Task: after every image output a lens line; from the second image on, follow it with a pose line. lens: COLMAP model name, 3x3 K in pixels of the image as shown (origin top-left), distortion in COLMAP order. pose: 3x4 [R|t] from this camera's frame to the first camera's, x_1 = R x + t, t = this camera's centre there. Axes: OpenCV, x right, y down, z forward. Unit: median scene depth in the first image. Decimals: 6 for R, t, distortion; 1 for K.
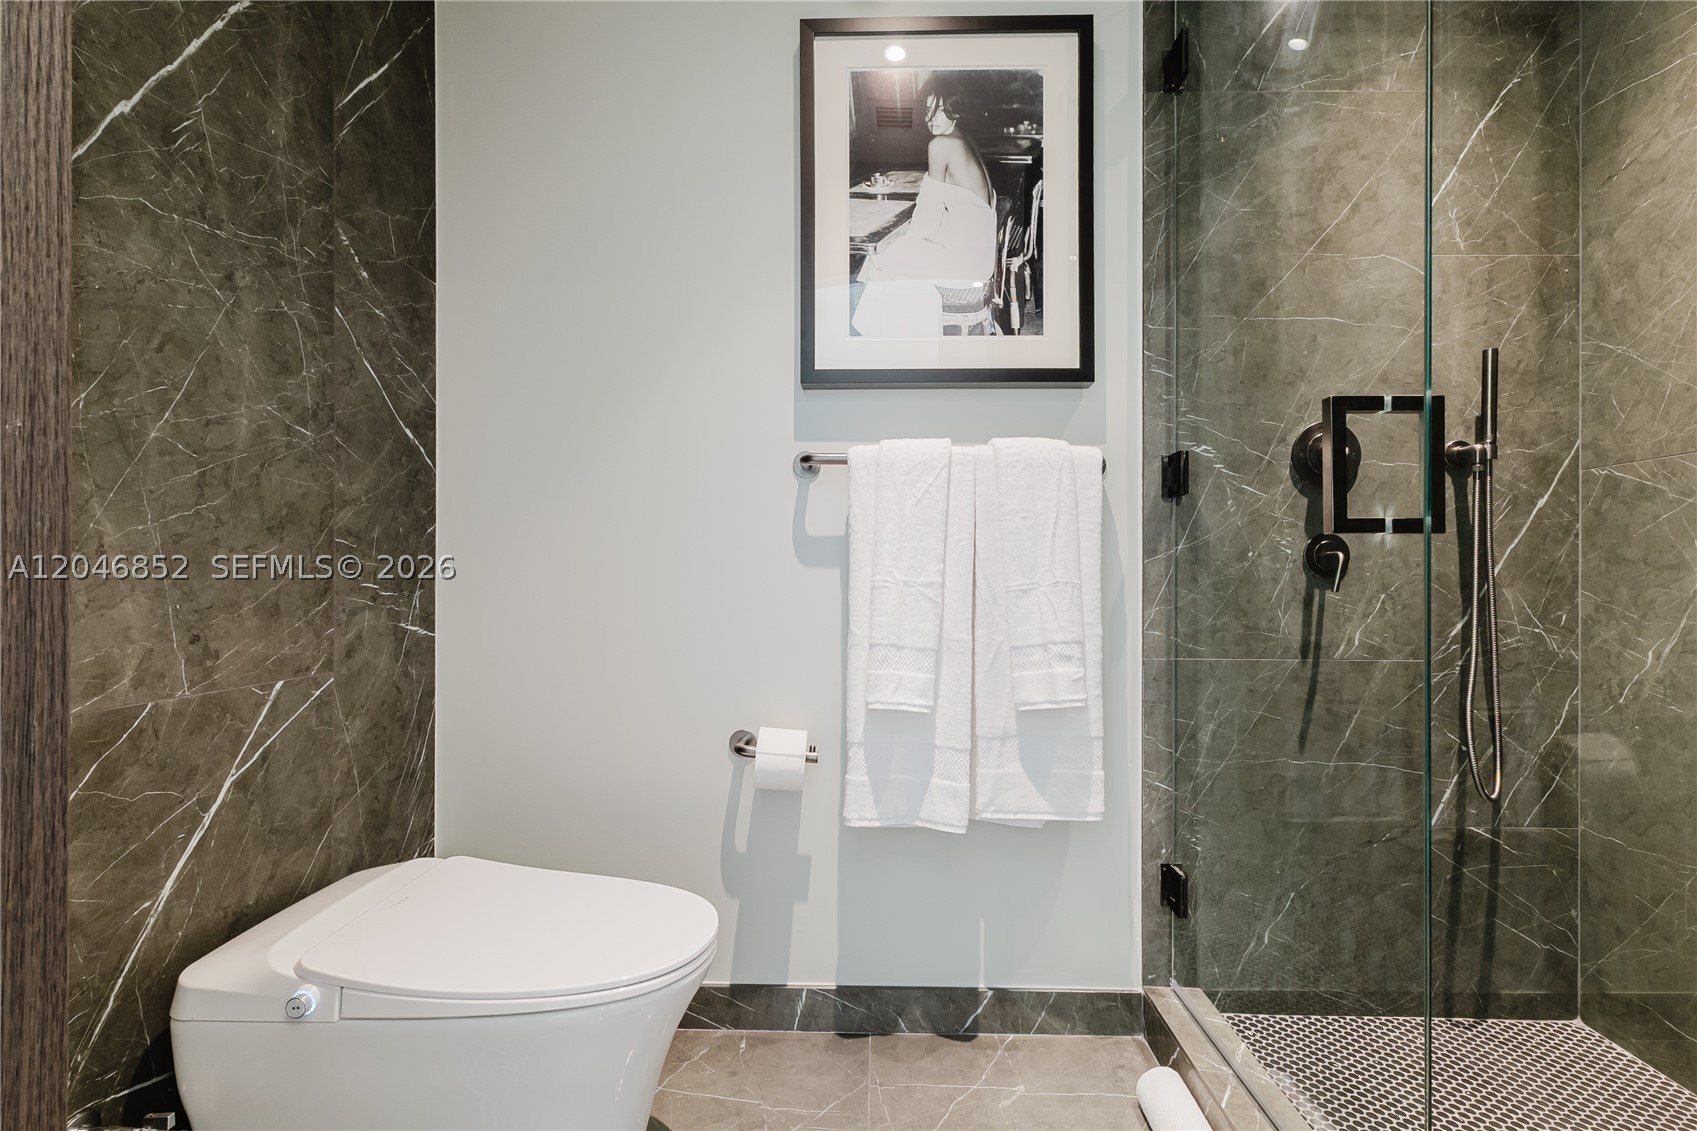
lens RADIAL K [[753.1, 0, 849.4], [0, 753.1, 558.1], [0, 0, 1]] dist [0.001036, 0.003103]
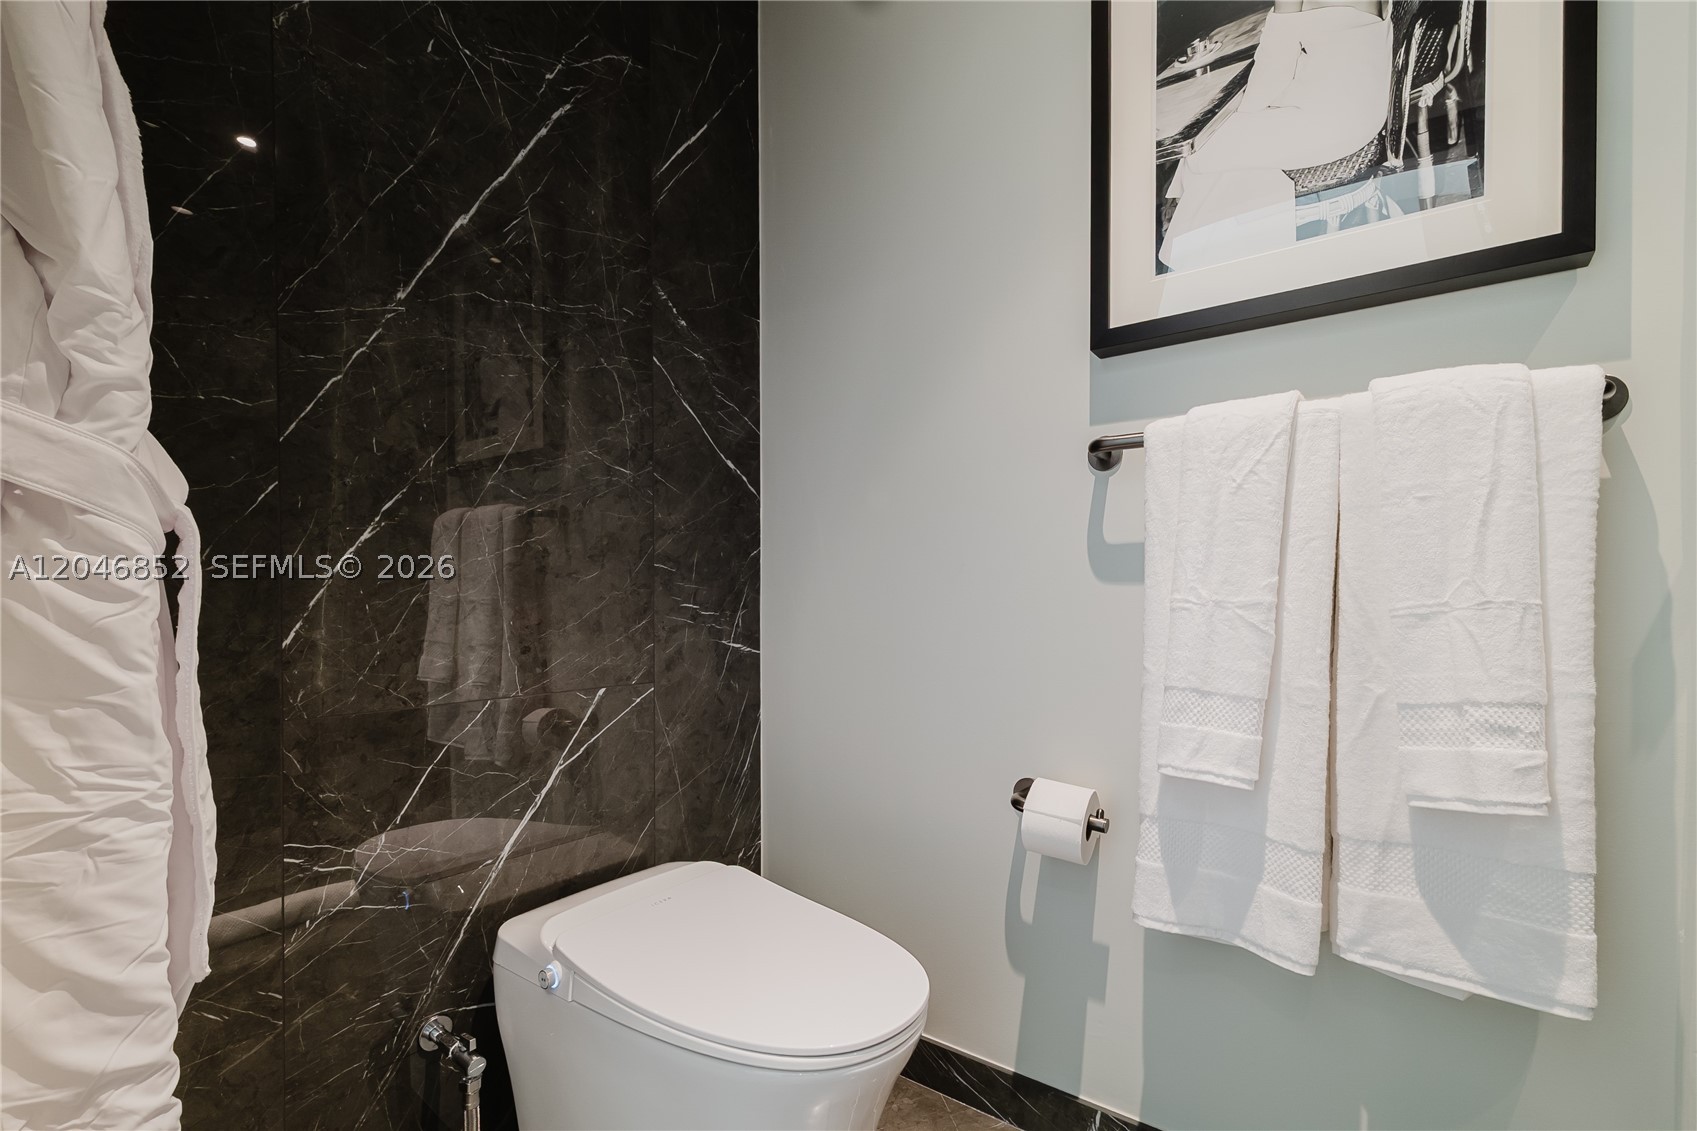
lens RADIAL K [[753.1, 0, 879.0], [0, 753.1, 597.4], [0, 0, 1]] dist [0.001036, 0.003103]
pose [[0.832770, -0.004166, -0.553603, 0.199161], [0.018716, 0.999612, 0.020631, 0.006496], [0.553302, -0.027542, 0.832525, 0.227780]]
